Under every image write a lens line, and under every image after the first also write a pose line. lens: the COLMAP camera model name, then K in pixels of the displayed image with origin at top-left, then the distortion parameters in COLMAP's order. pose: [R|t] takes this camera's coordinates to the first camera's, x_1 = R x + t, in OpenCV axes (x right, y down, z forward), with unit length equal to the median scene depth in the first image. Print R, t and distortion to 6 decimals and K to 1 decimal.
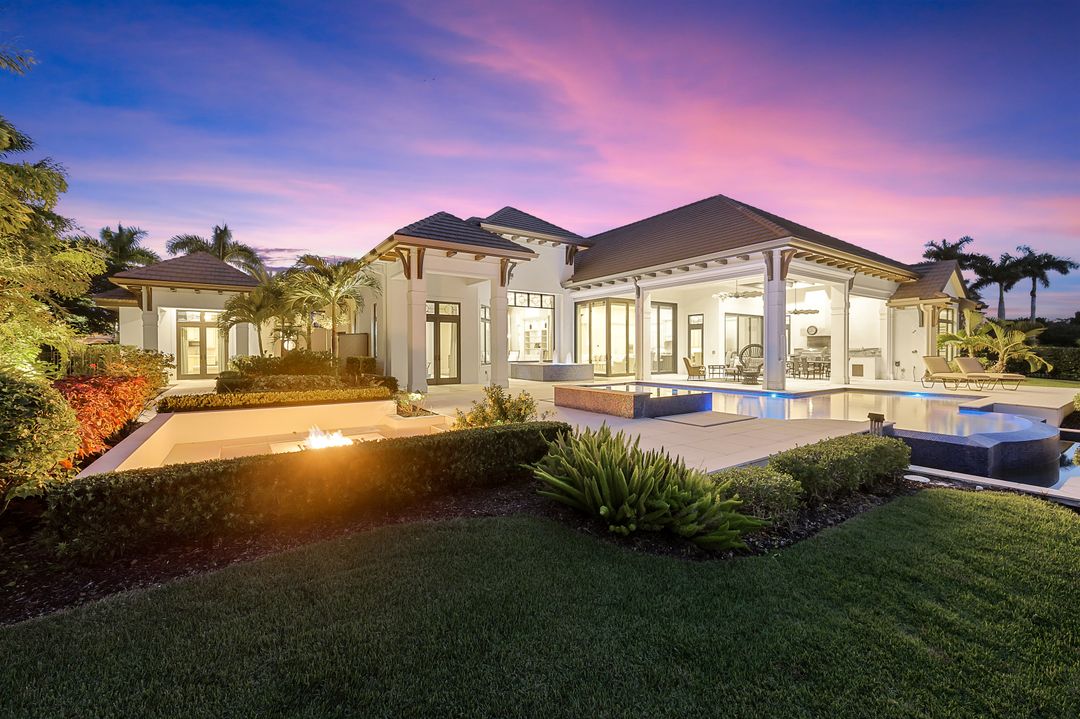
lens RADIAL K [[447.5, 0, 536.5], [0, 447.5, 357.3], [0, 0, 1]] dist [-0.003224, -0.000333]
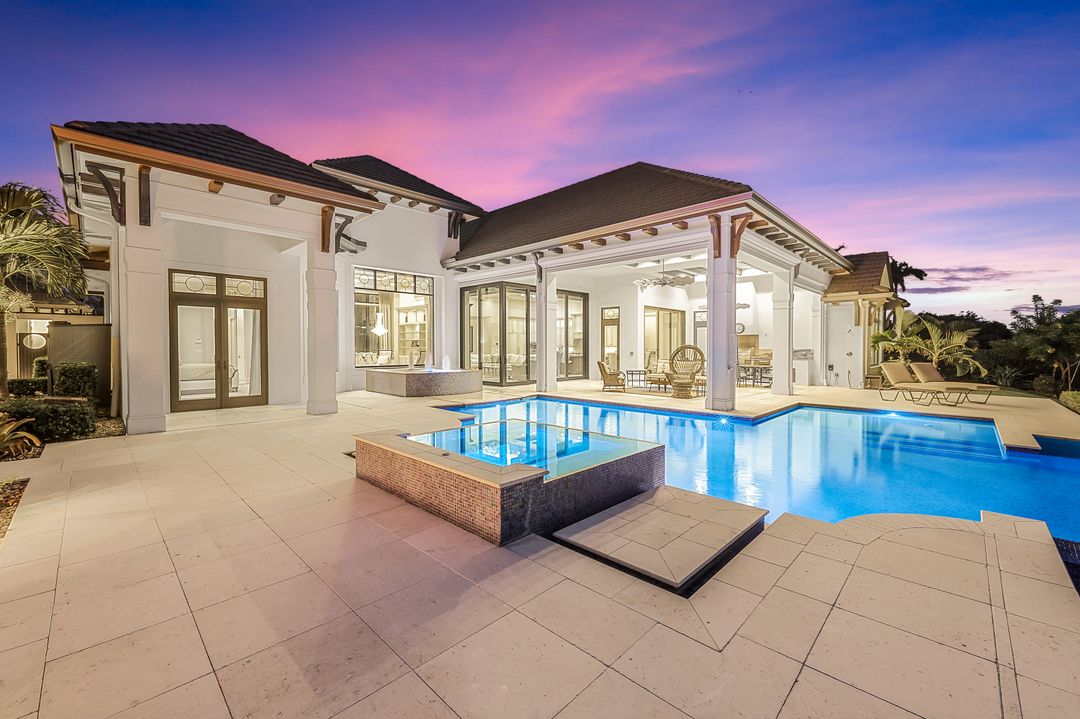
lens RADIAL K [[436.4, 0, 540.1], [0, 436.4, 354.9], [0, 0, 1]] dist [-0.000687, 0.000055]
pose [[0.979343, -0.000028, 0.202208, 0.076635], [-0.001135, 0.999983, 0.005636, -0.014418], [-0.202205, -0.005749, 0.979326, 0.272812]]
